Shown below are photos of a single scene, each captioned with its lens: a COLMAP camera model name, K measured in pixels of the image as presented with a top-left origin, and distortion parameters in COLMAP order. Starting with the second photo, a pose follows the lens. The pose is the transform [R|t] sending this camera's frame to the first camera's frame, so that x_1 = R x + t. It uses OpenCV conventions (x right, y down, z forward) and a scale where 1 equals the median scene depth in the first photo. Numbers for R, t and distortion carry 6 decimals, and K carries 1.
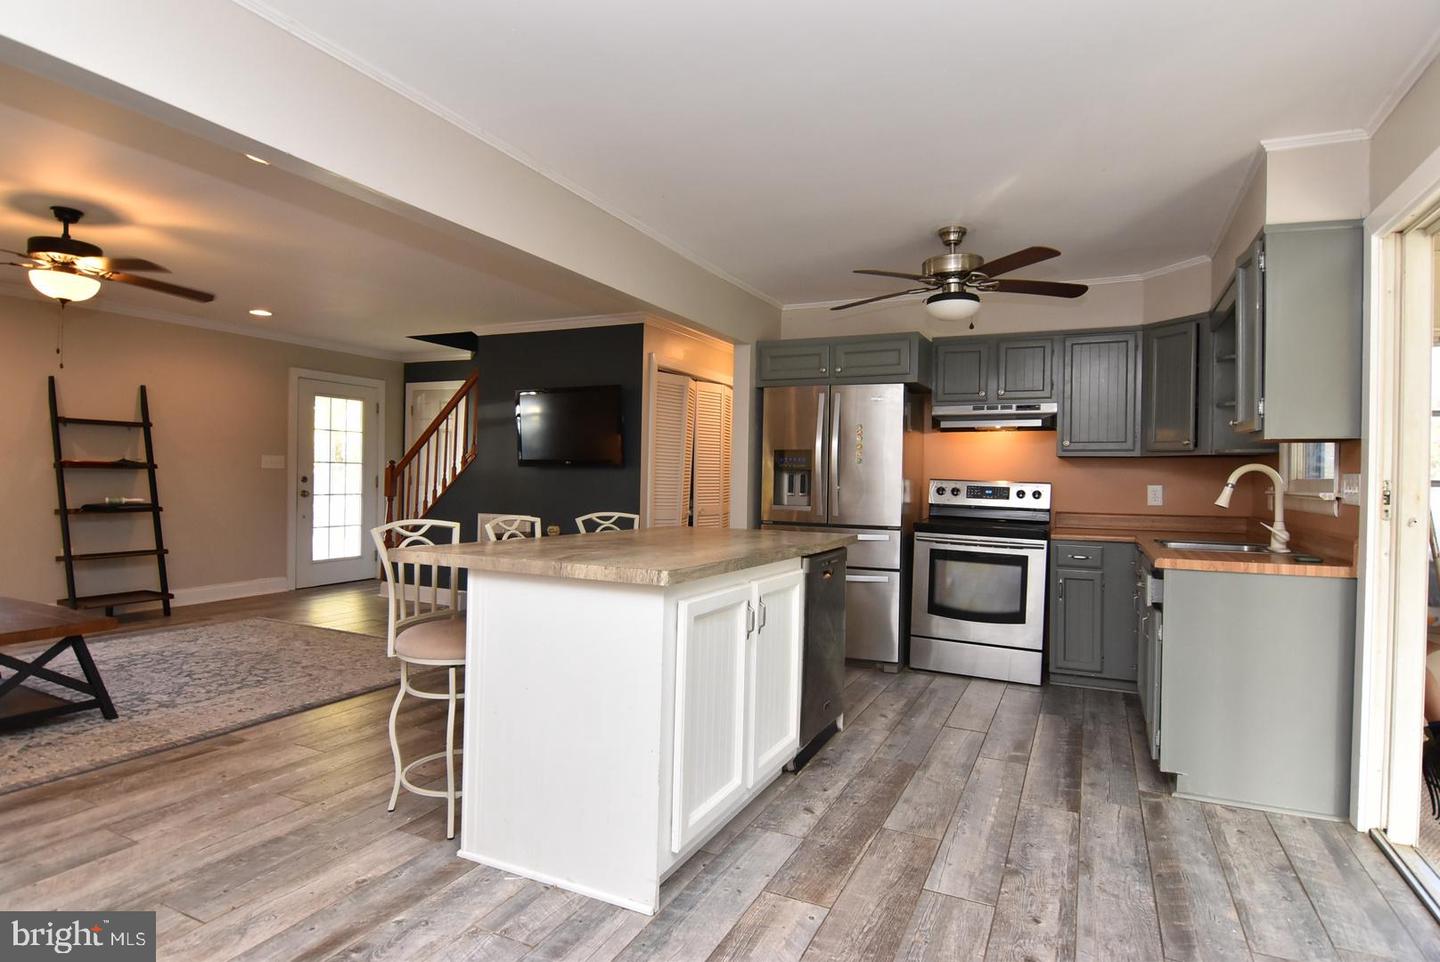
lens RADIAL K [[764.5, 0, 720.0], [0, 764.5, 481.0], [0, 0, 1]] dist [0.004074, -0.020036]
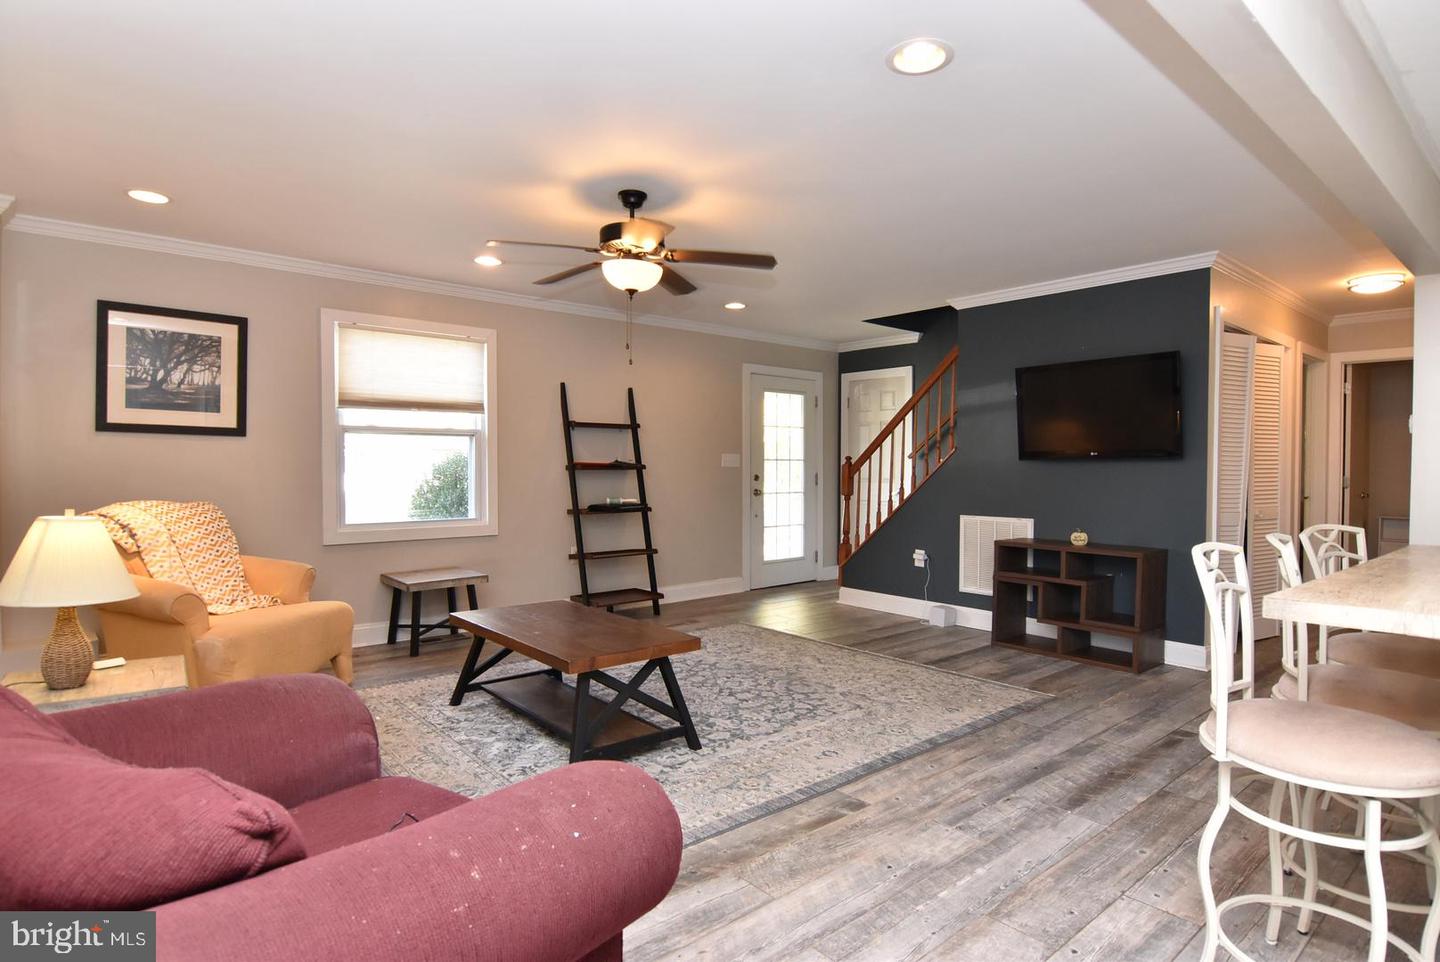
lens RADIAL K [[764.5, 0, 720.0], [0, 764.5, 481.0], [0, 0, 1]] dist [0.004074, -0.020036]
pose [[0.915120, -0.008581, -0.403090, -0.266228], [0.012144, 0.999907, 0.006283, -0.006353], [0.402998, -0.010645, 0.915139, 0.120886]]
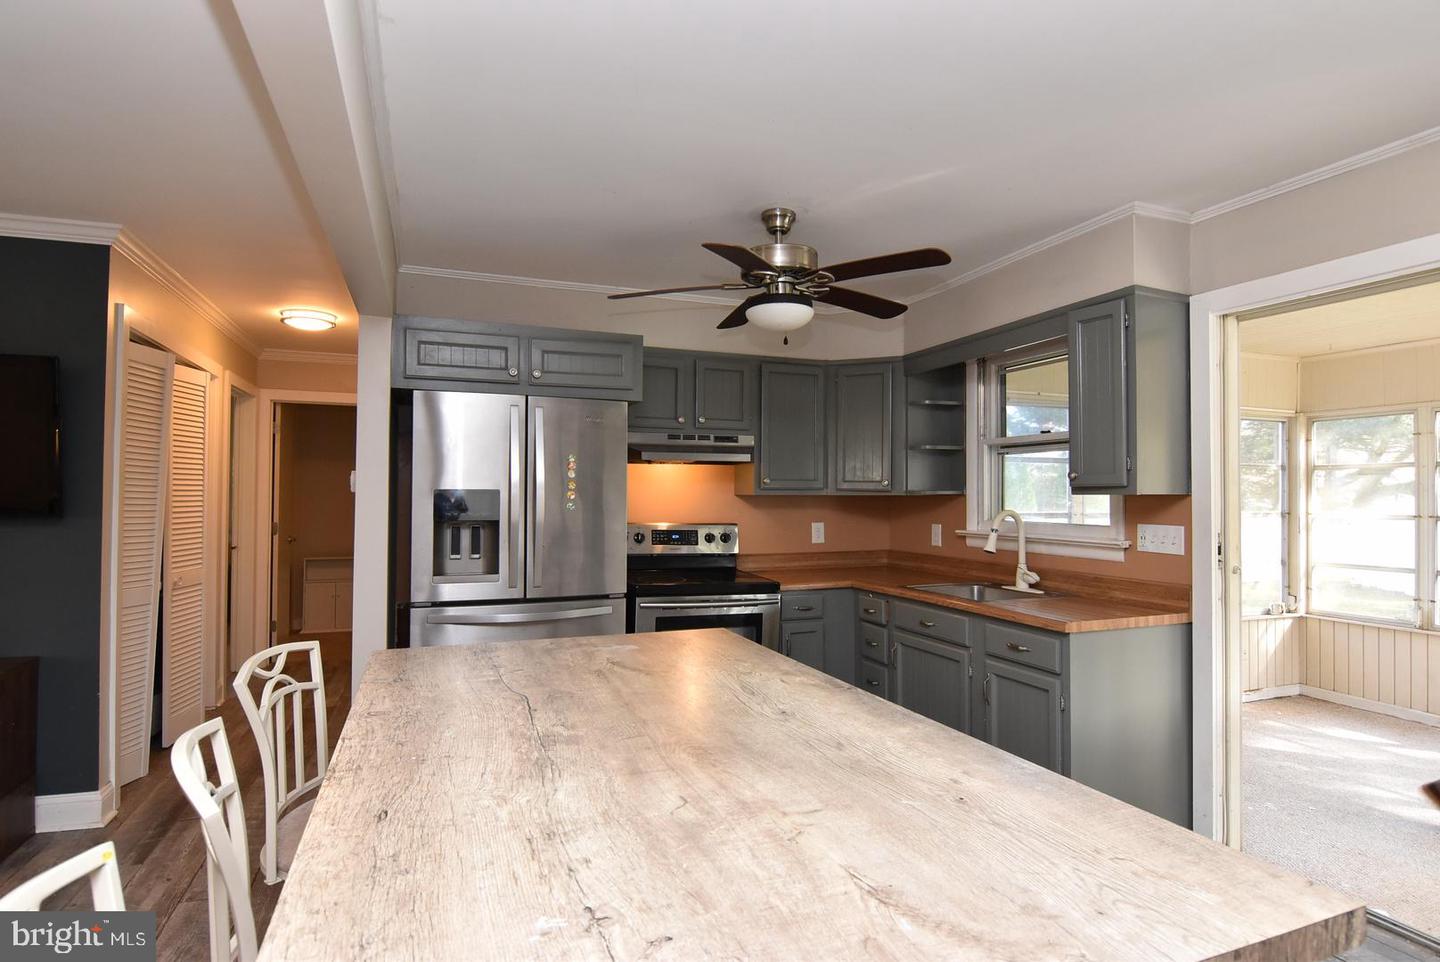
lens RADIAL K [[764.5, 0, 720.0], [0, 764.5, 481.0], [0, 0, 1]] dist [0.004074, -0.020036]
pose [[0.688402, -0.002476, 0.725325, -0.209952], [0.012905, 0.999878, -0.008834, -0.036643], [-0.725214, 0.015442, 0.688350, 0.364588]]
